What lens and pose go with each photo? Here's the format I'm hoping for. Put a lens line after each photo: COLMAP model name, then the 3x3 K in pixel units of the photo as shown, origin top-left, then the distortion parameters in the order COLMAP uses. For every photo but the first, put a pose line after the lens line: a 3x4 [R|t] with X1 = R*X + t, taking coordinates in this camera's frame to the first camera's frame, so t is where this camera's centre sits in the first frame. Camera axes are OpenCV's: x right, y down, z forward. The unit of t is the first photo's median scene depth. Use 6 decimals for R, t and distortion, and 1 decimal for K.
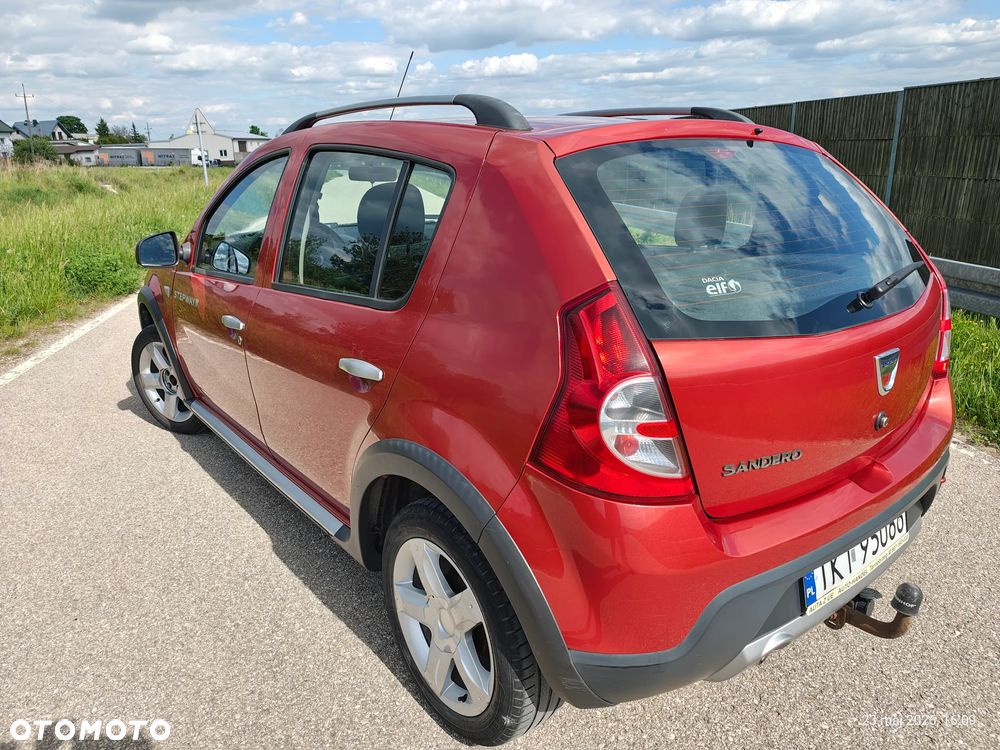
lens RADIAL K [[716.7, 0, 501.0], [0, 716.7, 377.5], [0, 0, 1]] dist [-0.025874, 0.013128]
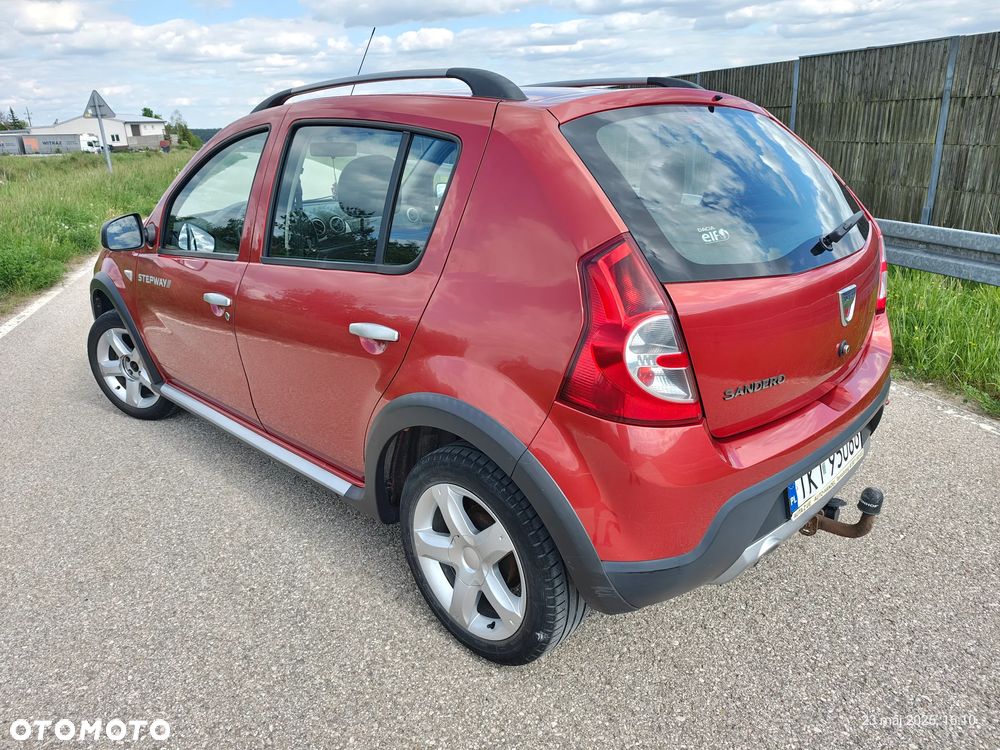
lens RADIAL K [[717.6, 0, 495.7], [0, 717.6, 379.2], [0, 0, 1]] dist [-0.011965, -0.003966]
pose [[0.992194, -0.062352, 0.108001, -0.123632], [0.059029, 0.997687, 0.033696, 0.030888], [-0.109852, -0.027058, 0.993580, -0.071751]]
